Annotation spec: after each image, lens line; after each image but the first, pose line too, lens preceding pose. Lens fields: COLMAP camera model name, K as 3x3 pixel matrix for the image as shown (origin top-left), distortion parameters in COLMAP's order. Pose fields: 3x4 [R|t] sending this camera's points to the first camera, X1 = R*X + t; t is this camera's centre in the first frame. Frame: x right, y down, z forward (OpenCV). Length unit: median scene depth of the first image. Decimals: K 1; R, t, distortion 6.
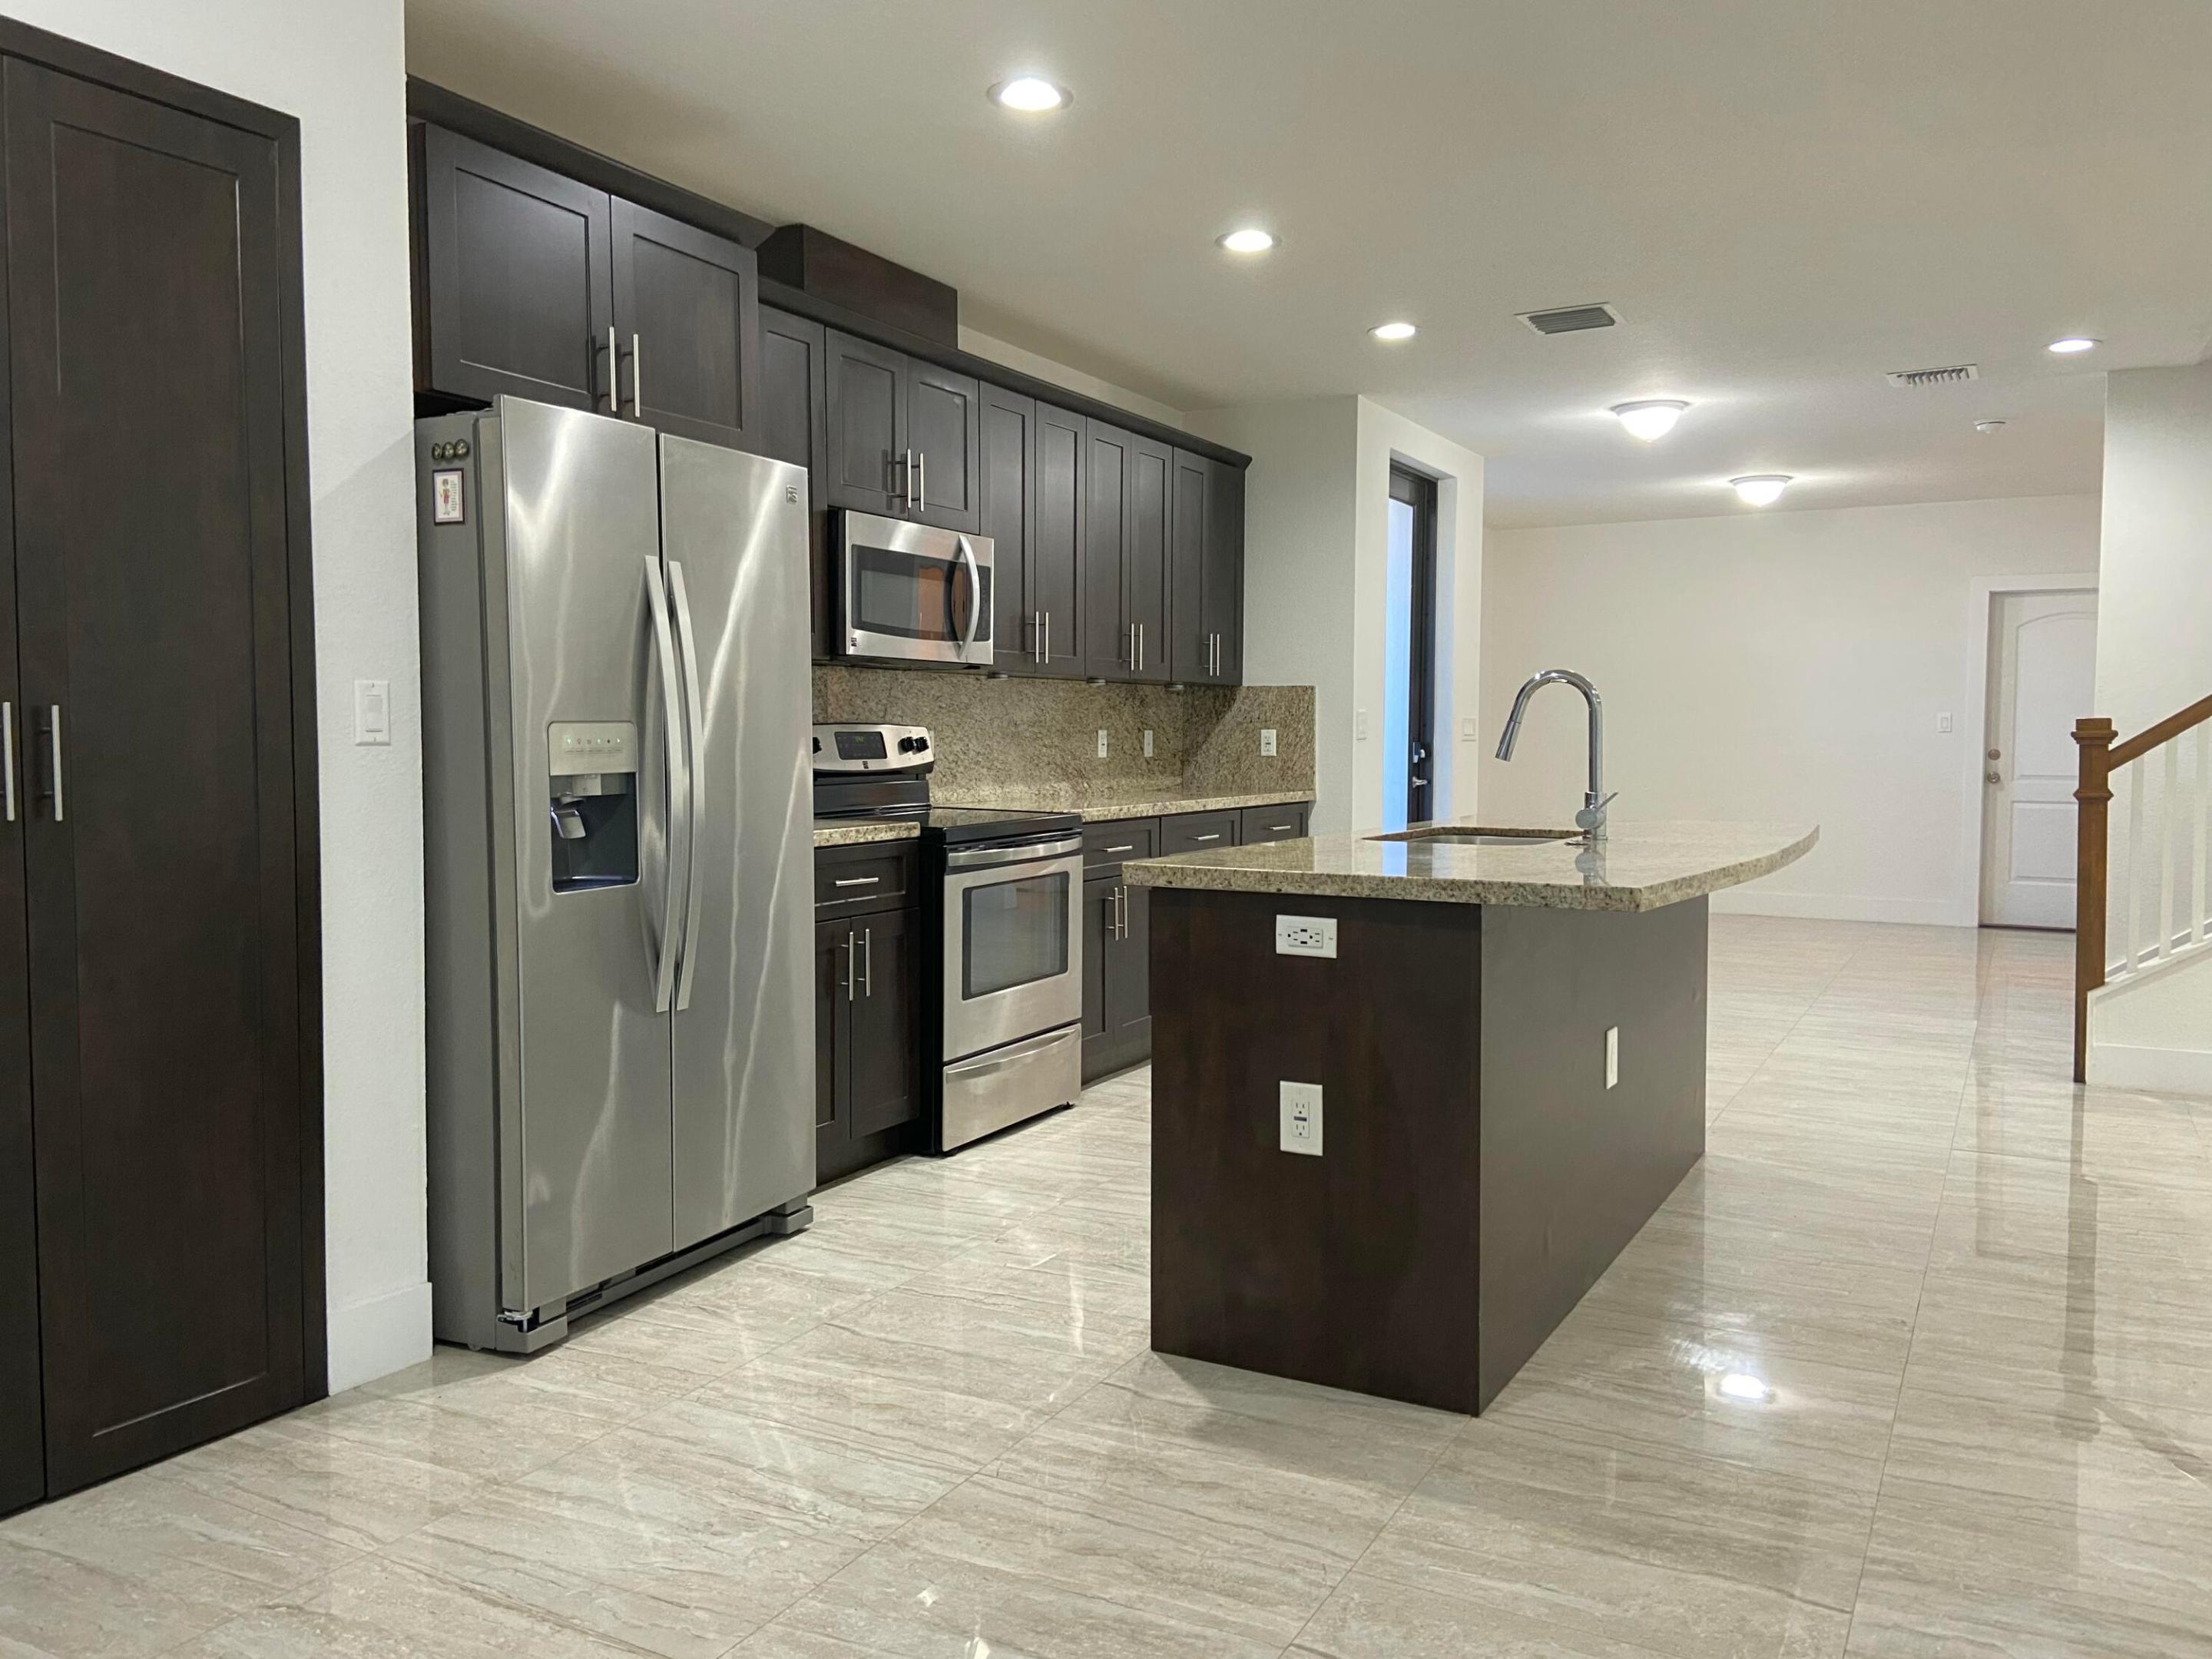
lens RADIAL K [[1650.6, 0, 1087.4], [0, 1650.6, 829.9], [0, 0, 1]] dist [0.092297, -0.131143]
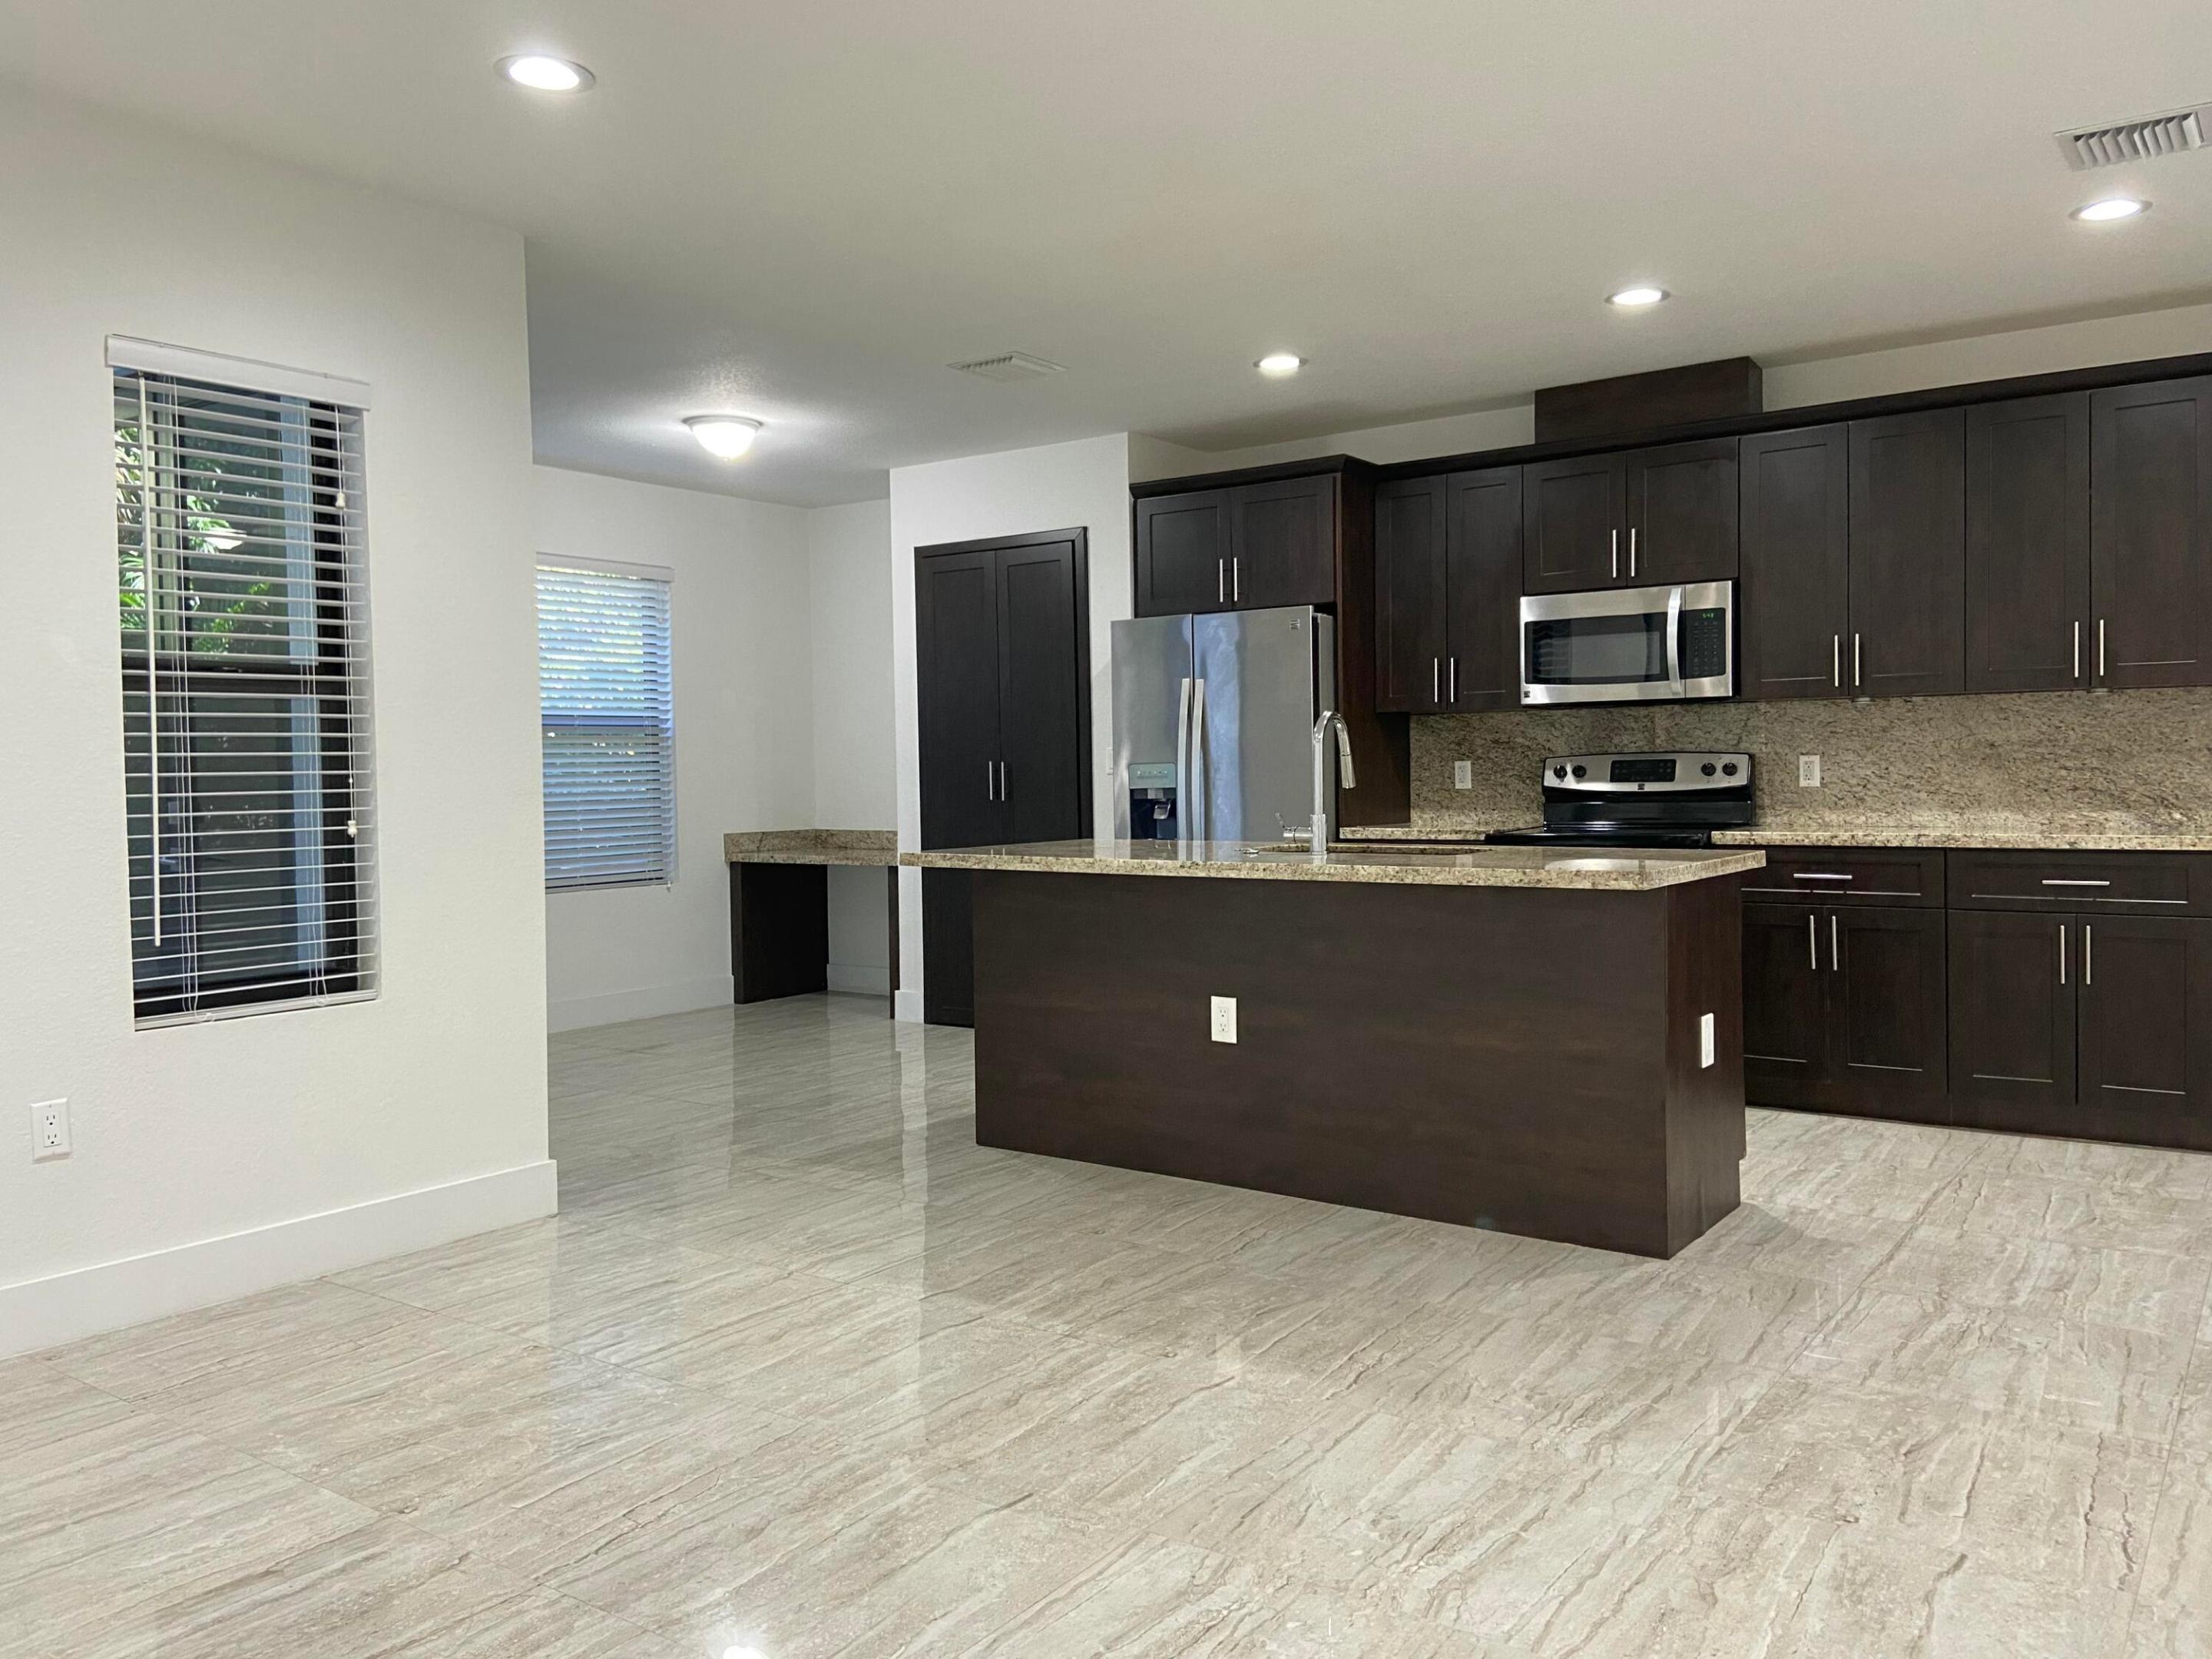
lens RADIAL K [[1662.5, 0, 1094.4], [0, 1662.5, 819.9], [0, 0, 1]] dist [0.103928, -0.130862]
pose [[-0.127601, 0.030167, -0.991367, 1.041030], [-0.044548, 0.998354, 0.036113, -0.037658], [0.990825, 0.048772, -0.126047, 0.687739]]
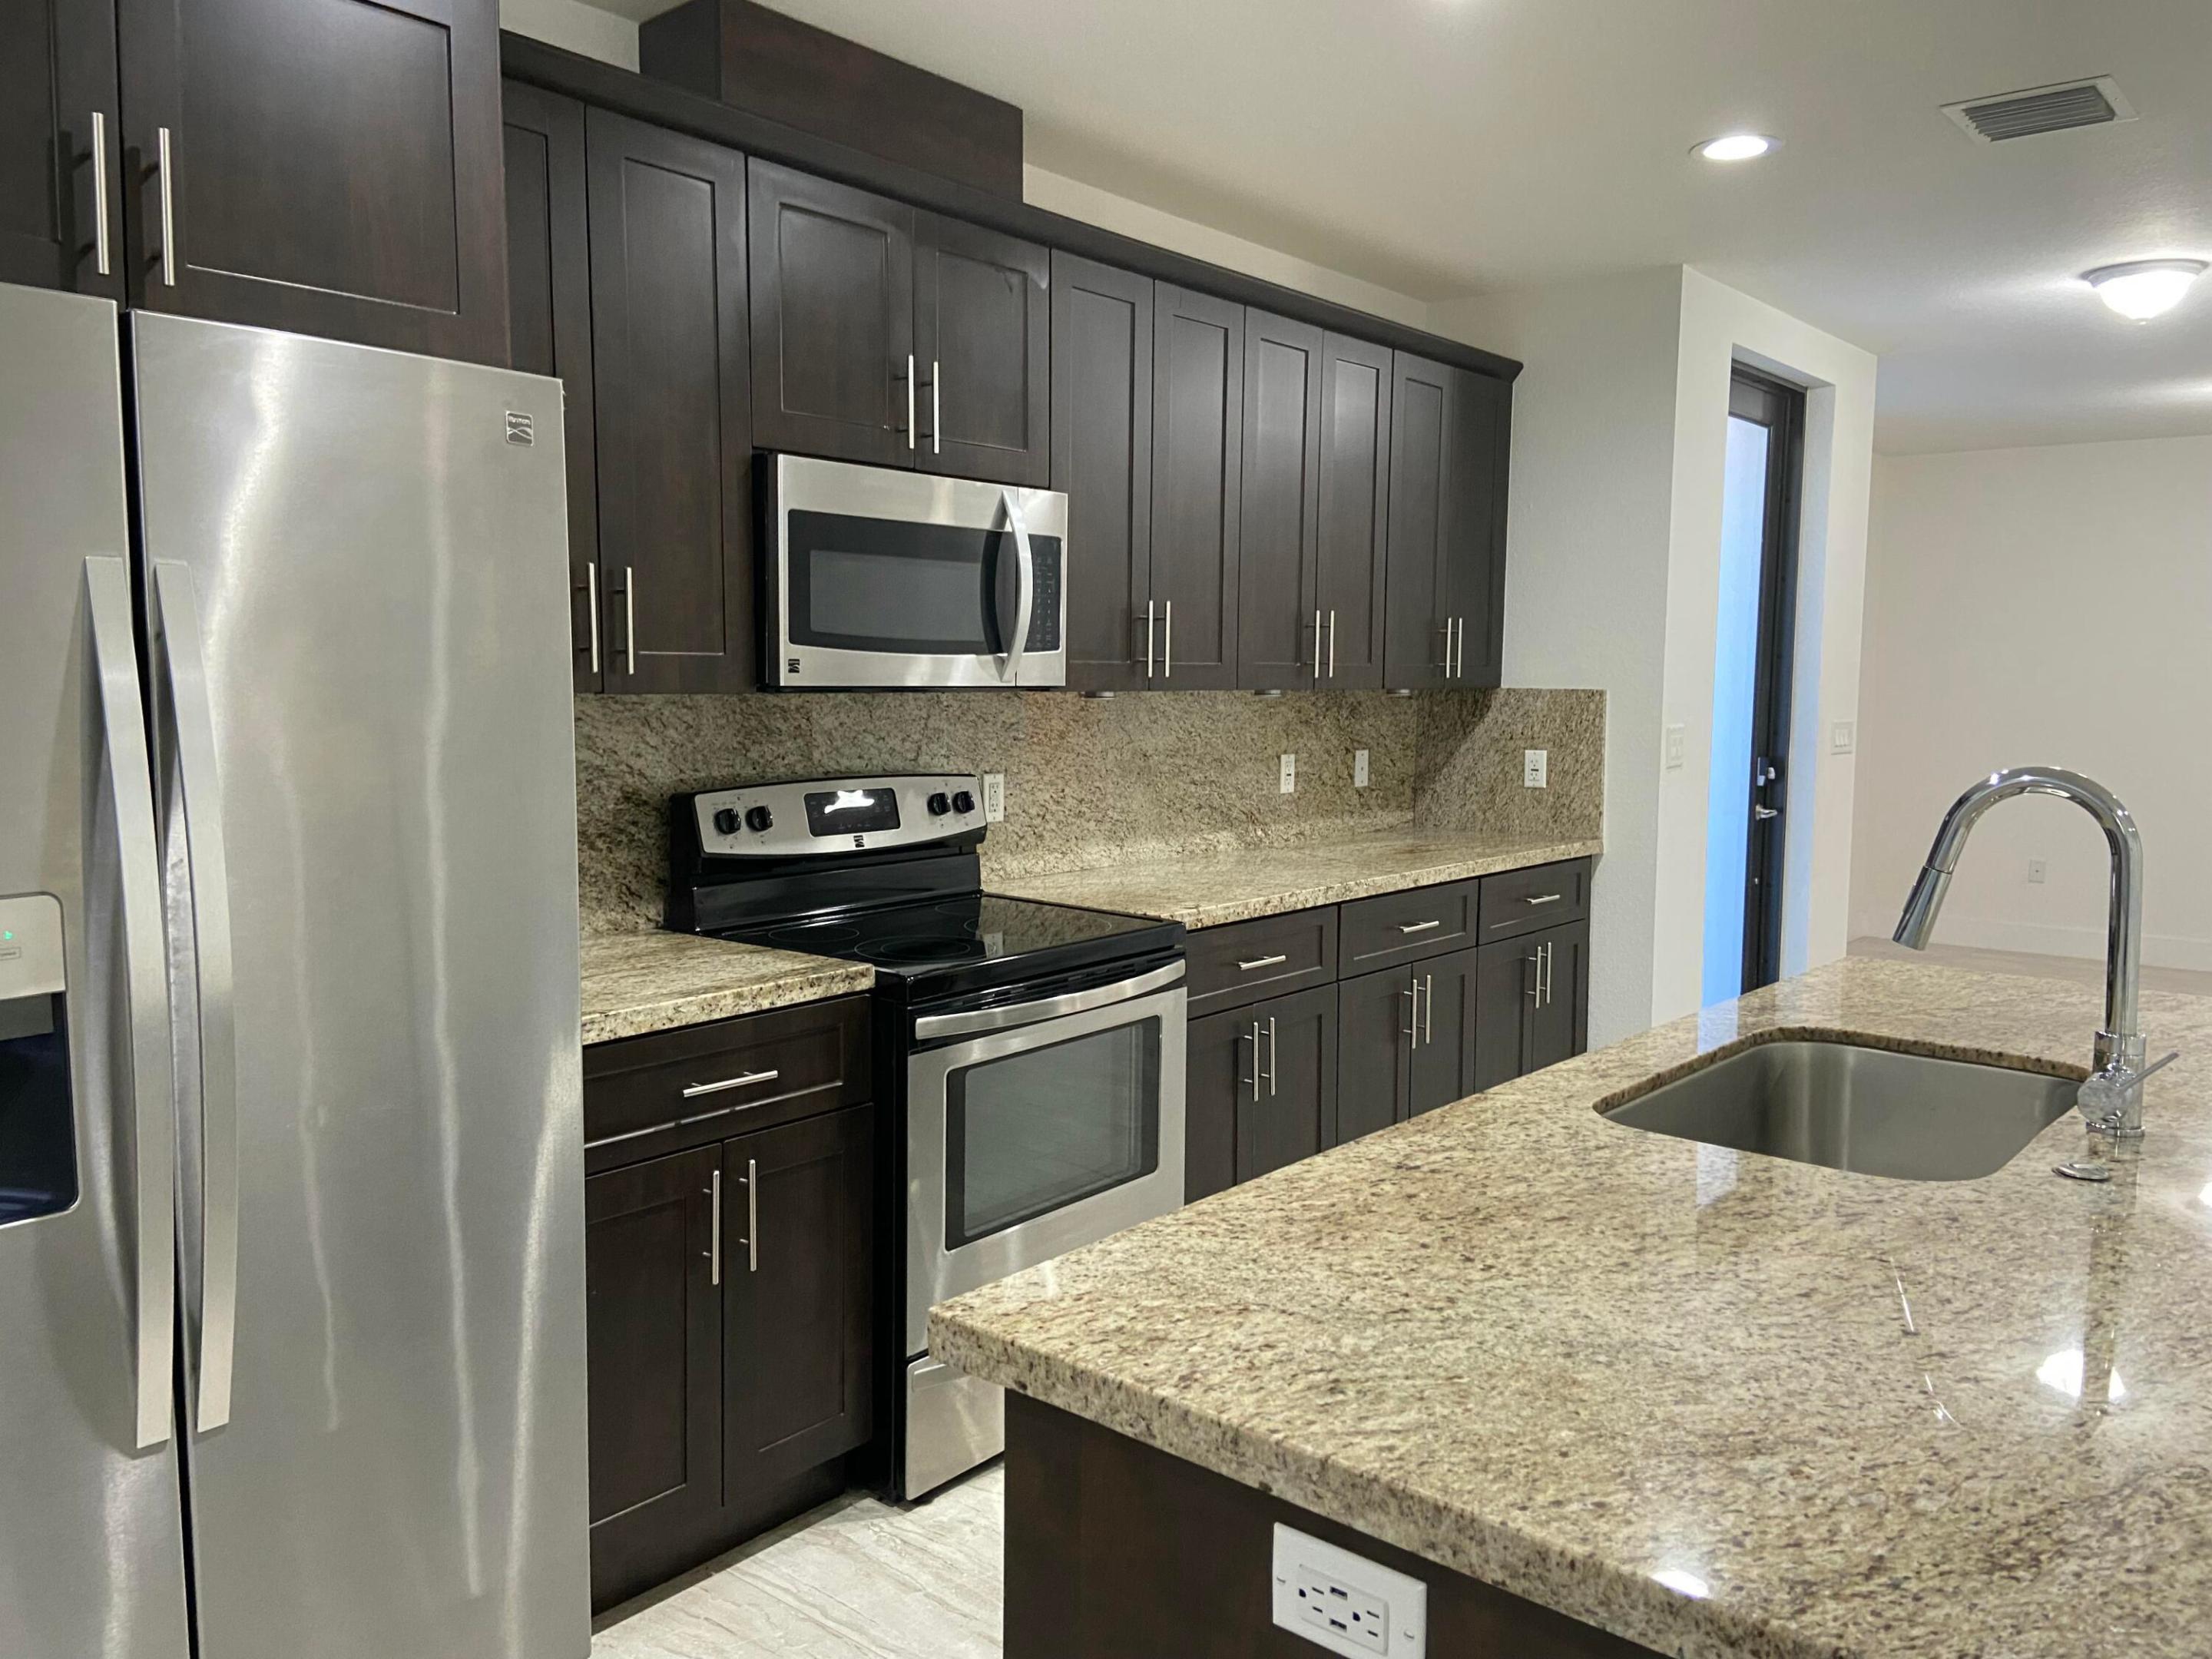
lens RADIAL K [[1662.5, 0, 1094.4], [0, 1662.5, 819.9], [0, 0, 1]] dist [0.103928, -0.130862]
pose [[0.981780, 0.022375, -0.188698, 0.076179], [-0.016865, 0.999385, 0.030755, -0.063393], [0.189270, -0.027013, 0.981554, 0.329926]]
